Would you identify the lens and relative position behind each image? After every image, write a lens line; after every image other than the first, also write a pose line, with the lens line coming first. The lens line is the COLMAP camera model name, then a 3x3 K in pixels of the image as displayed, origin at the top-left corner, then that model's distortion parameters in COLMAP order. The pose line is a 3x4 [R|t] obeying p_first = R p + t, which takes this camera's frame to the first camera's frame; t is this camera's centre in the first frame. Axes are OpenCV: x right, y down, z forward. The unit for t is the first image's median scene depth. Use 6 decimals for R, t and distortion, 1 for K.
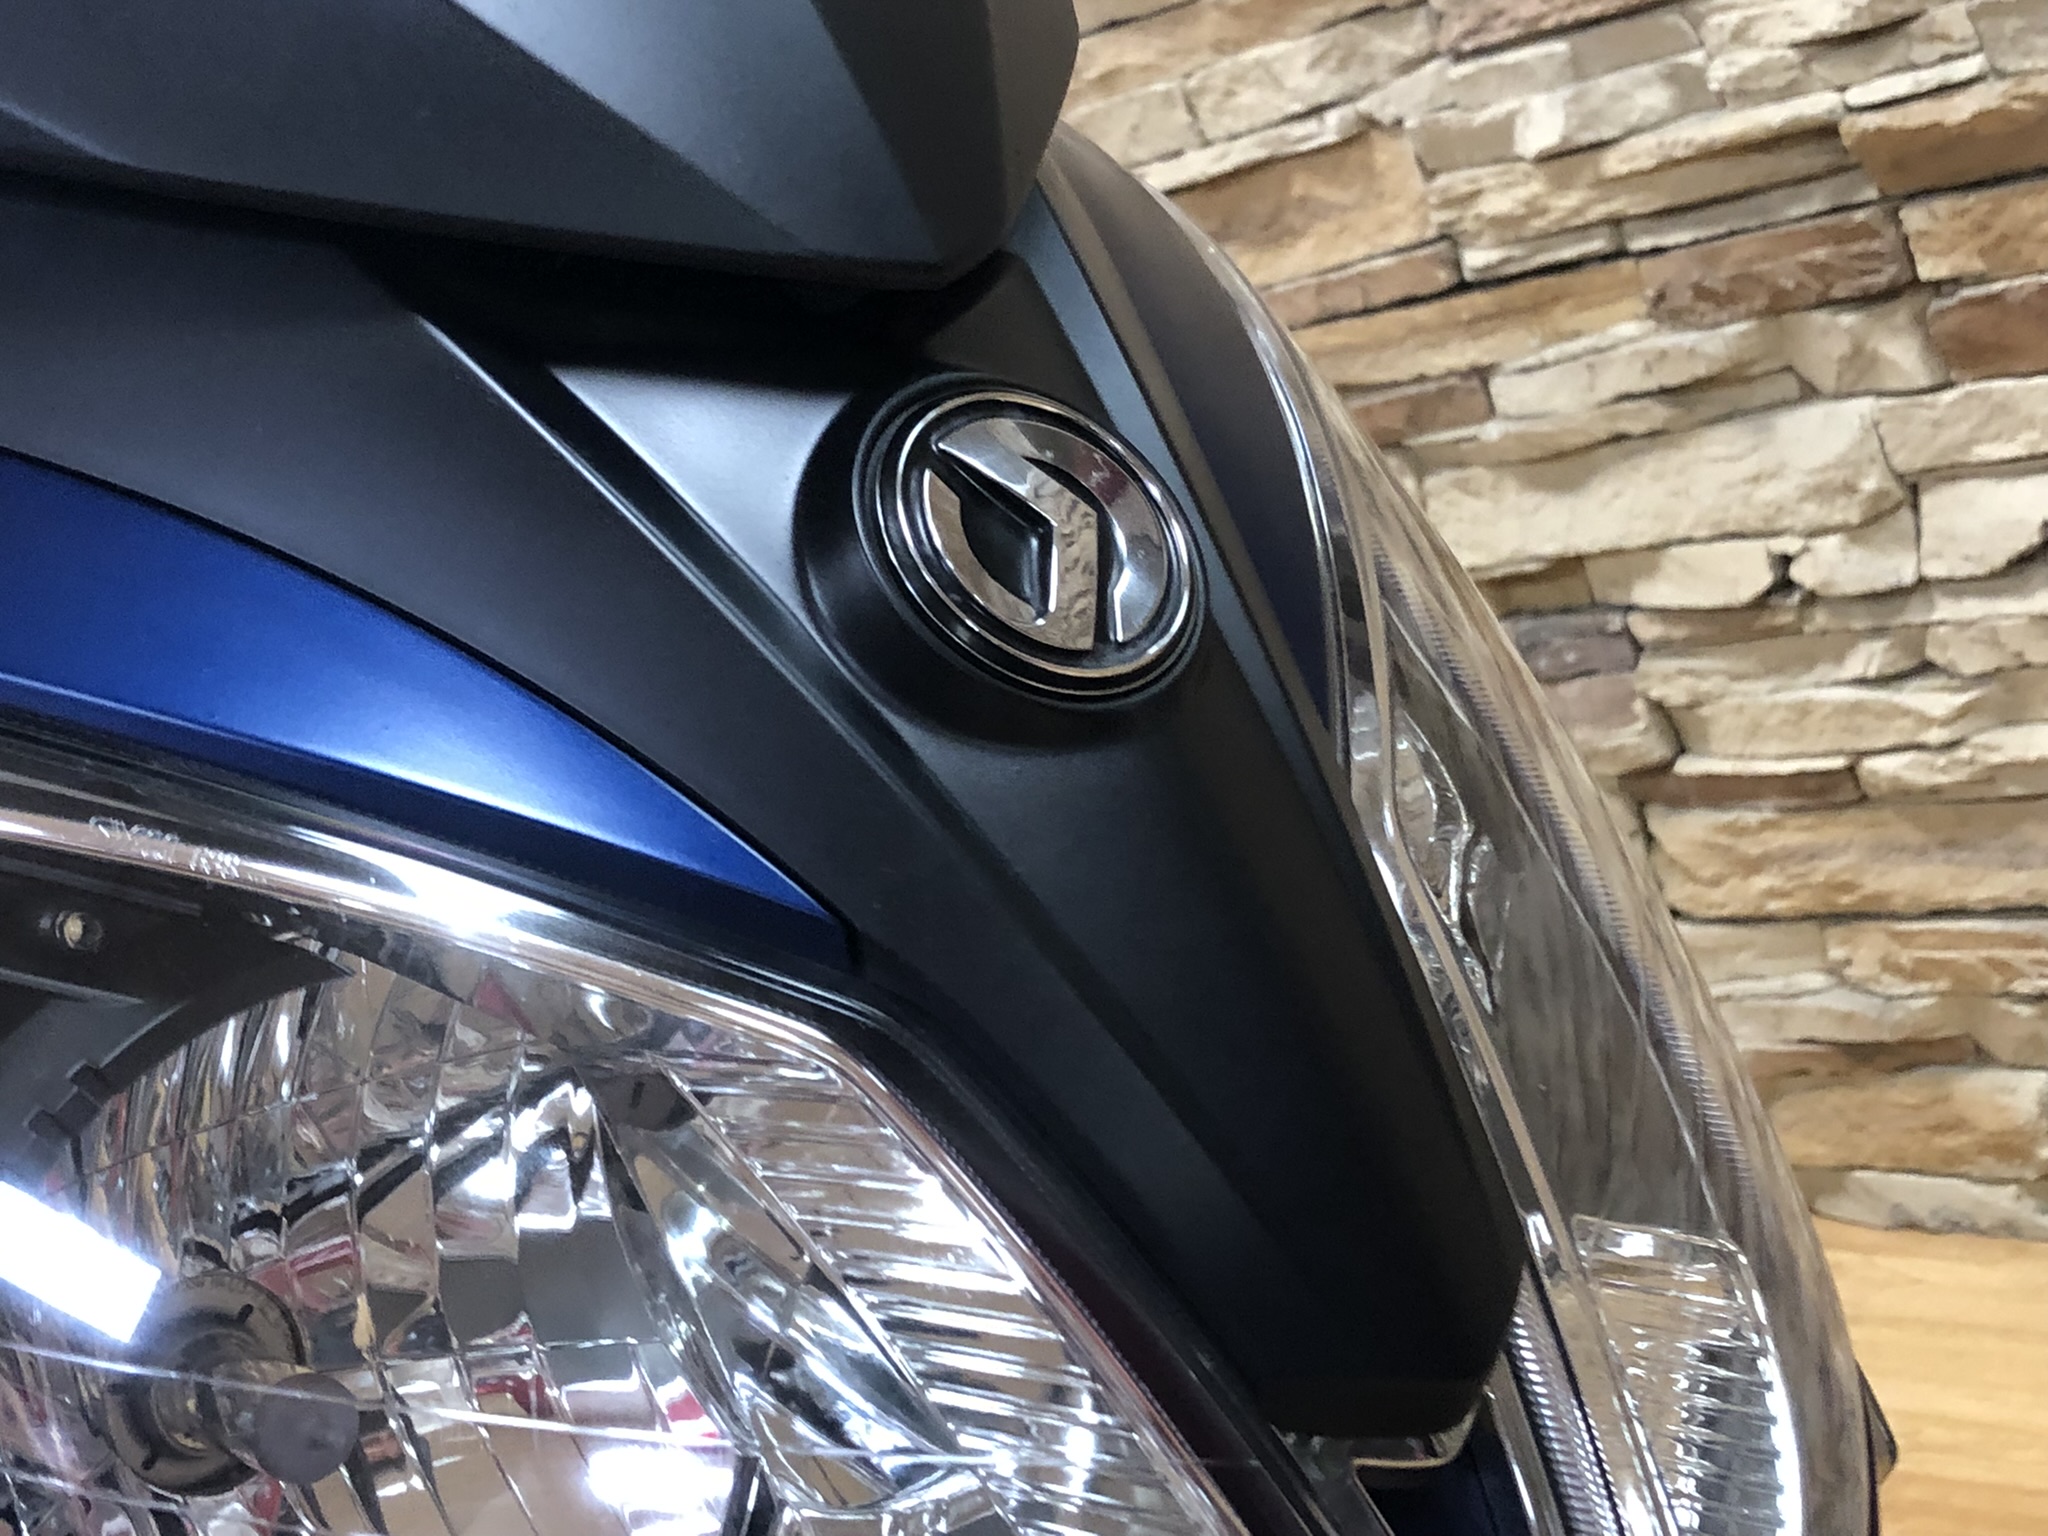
lens RADIAL K [[3015.3, 0, 1026.9], [0, 3015.3, 761.1], [0, 0, 1]] dist [-0.008429, 0.000000]
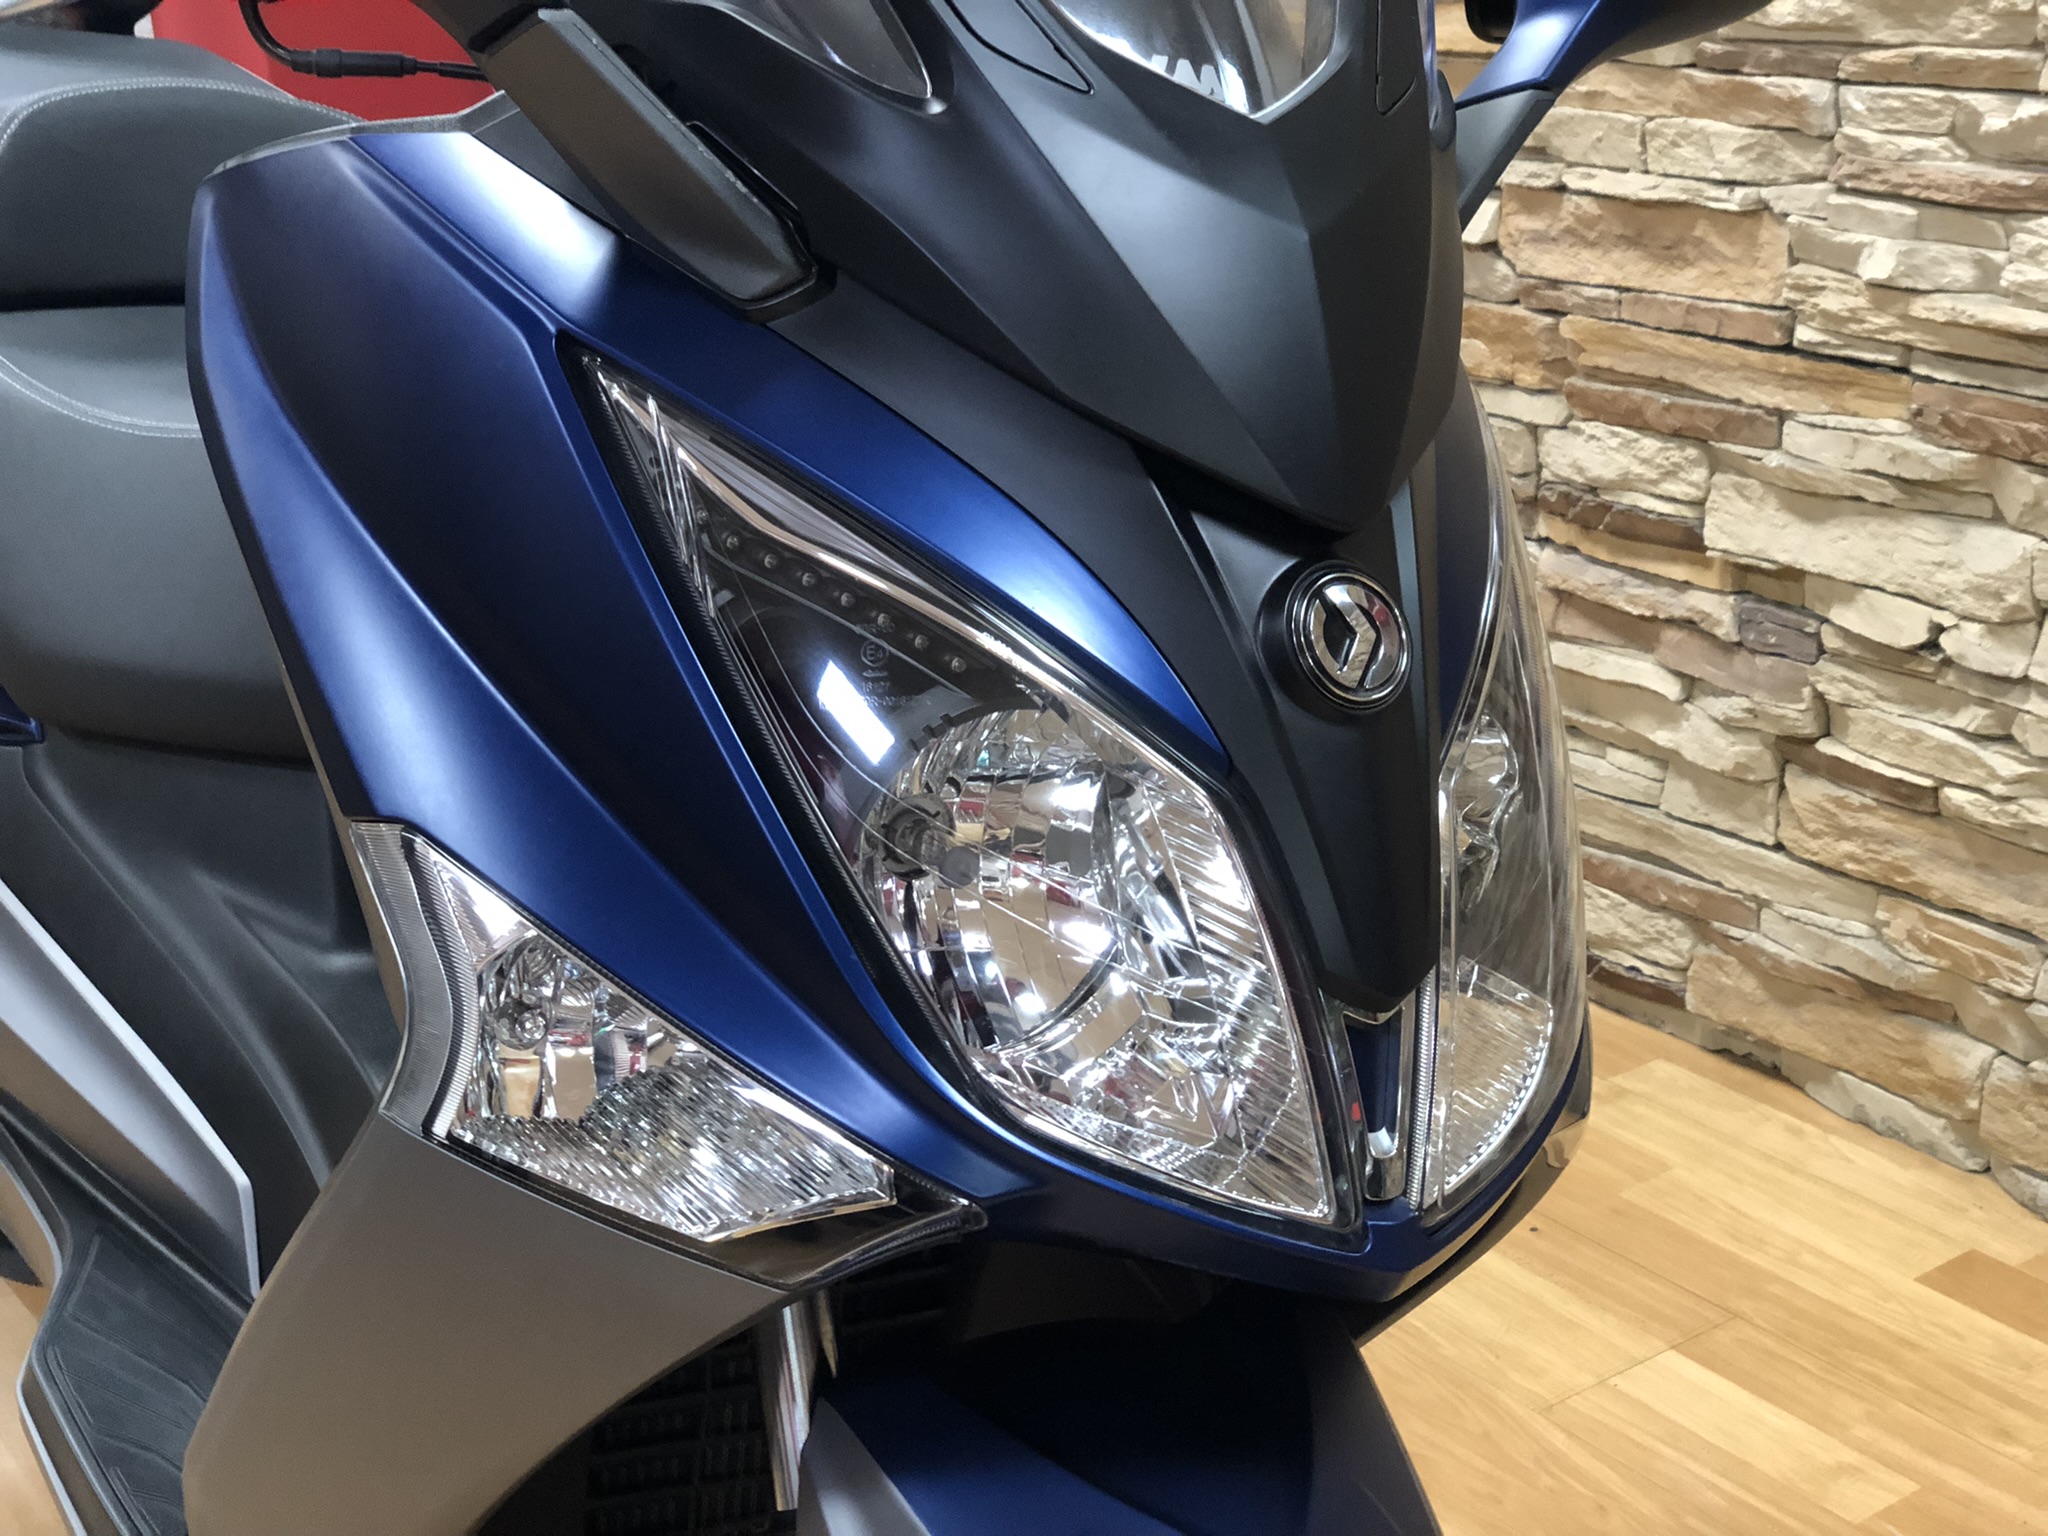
lens RADIAL K [[3089.3, 0, 1020.0], [0, 3089.3, 764.8], [0, 0, 1]] dist [0.015207, 0.000000]
pose [[0.940480, 0.330253, -0.080192, -0.003279], [-0.318824, 0.939088, 0.128315, -0.055138], [0.117684, -0.095111, 0.988486, -0.411370]]
